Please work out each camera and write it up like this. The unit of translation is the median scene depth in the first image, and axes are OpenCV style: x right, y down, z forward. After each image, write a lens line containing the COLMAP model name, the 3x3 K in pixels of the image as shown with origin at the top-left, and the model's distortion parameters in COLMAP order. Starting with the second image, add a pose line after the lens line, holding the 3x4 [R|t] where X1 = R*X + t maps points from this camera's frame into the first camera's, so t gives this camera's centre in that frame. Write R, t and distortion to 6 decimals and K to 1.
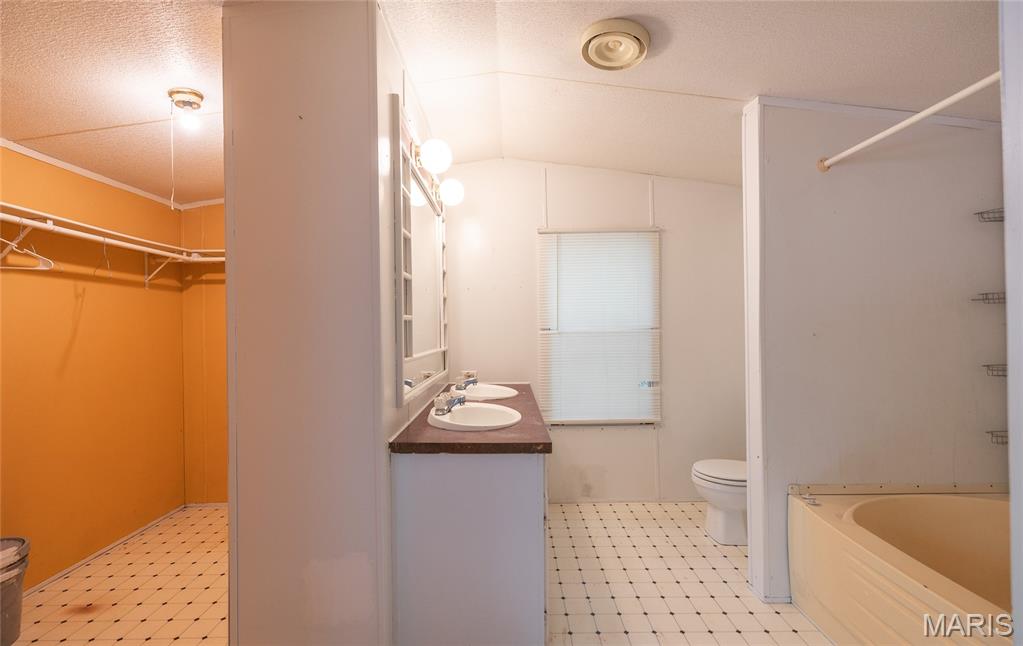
lens RADIAL K [[441.6, 0, 511.6], [0, 441.6, 325.9], [0, 0, 1]] dist [-0.001682, -0.001162]
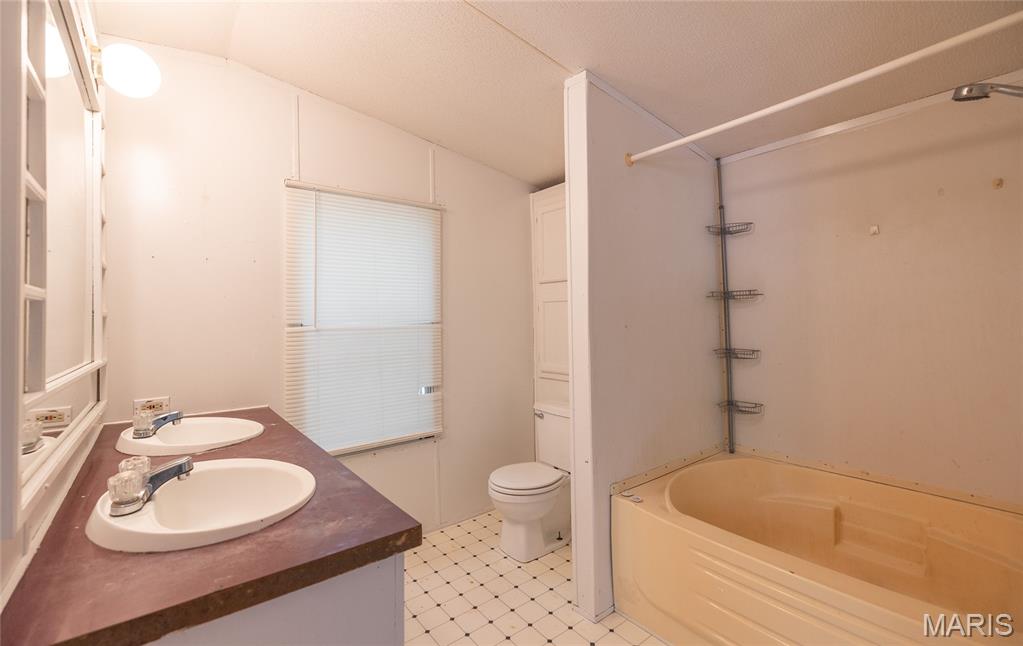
lens RADIAL K [[441.6, 0, 518.9], [0, 441.6, 309.6], [0, 0, 1]] dist [-0.001682, -0.001162]
pose [[0.783402, 0.013479, 0.621369, -0.091131], [0.006231, 0.999544, -0.029537, 0.007079], [-0.621484, 0.027011, 0.782961, 0.276603]]
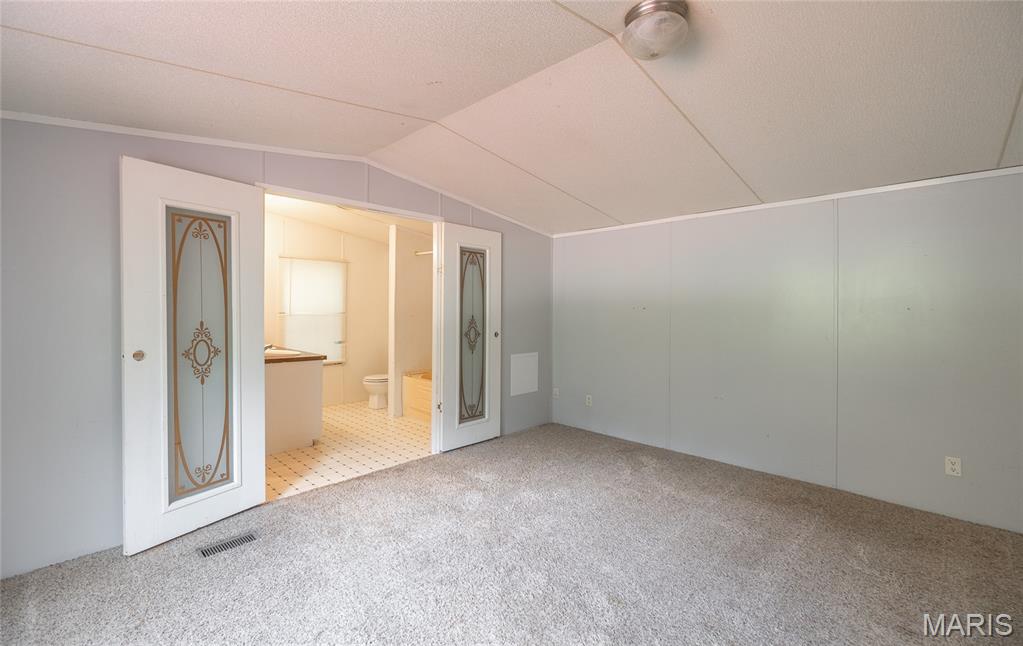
lens RADIAL K [[441.6, 0, 522.6], [0, 441.6, 314.1], [0, 0, 1]] dist [-0.001682, -0.001162]
pose [[0.692786, 0.008774, 0.721090, -0.596760], [-0.017190, 0.999843, 0.004350, -0.012942], [-0.720939, -0.015410, 0.692828, -1.017416]]
